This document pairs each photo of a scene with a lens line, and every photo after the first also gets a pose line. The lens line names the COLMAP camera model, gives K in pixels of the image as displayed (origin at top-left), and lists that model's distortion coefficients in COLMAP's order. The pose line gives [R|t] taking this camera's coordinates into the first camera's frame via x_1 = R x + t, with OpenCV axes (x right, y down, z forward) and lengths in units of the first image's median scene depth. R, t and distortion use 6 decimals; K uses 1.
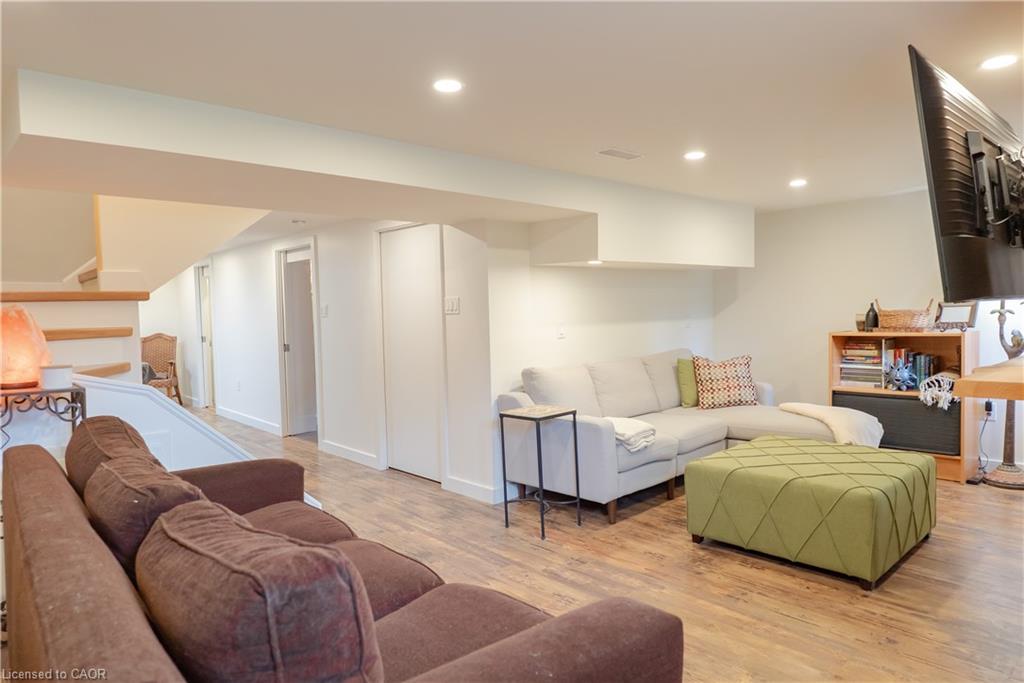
lens RADIAL K [[650.4, 0, 511.9], [0, 650.4, 344.3], [0, 0, 1]] dist [0.005786, -0.007809]
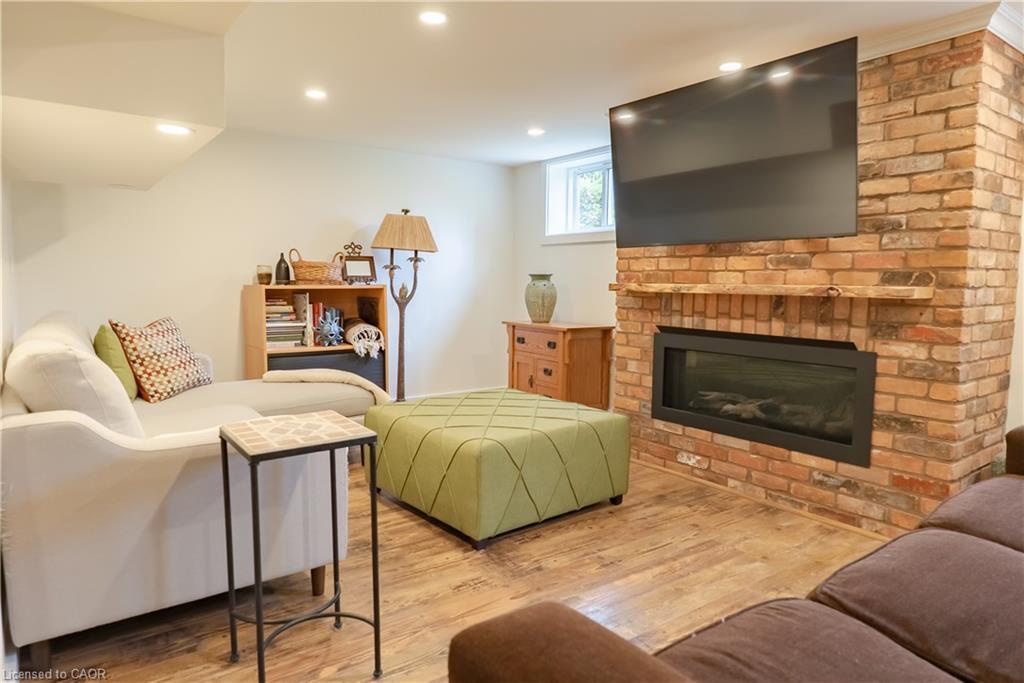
lens RADIAL K [[650.4, 0, 512.4], [0, 650.4, 336.7], [0, 0, 1]] dist [0.005786, -0.007809]
pose [[0.105759, -0.057795, 0.992711, -0.342485], [0.039033, 0.997781, 0.053932, 0.017035], [-0.993625, 0.033045, 0.107780, 0.655703]]
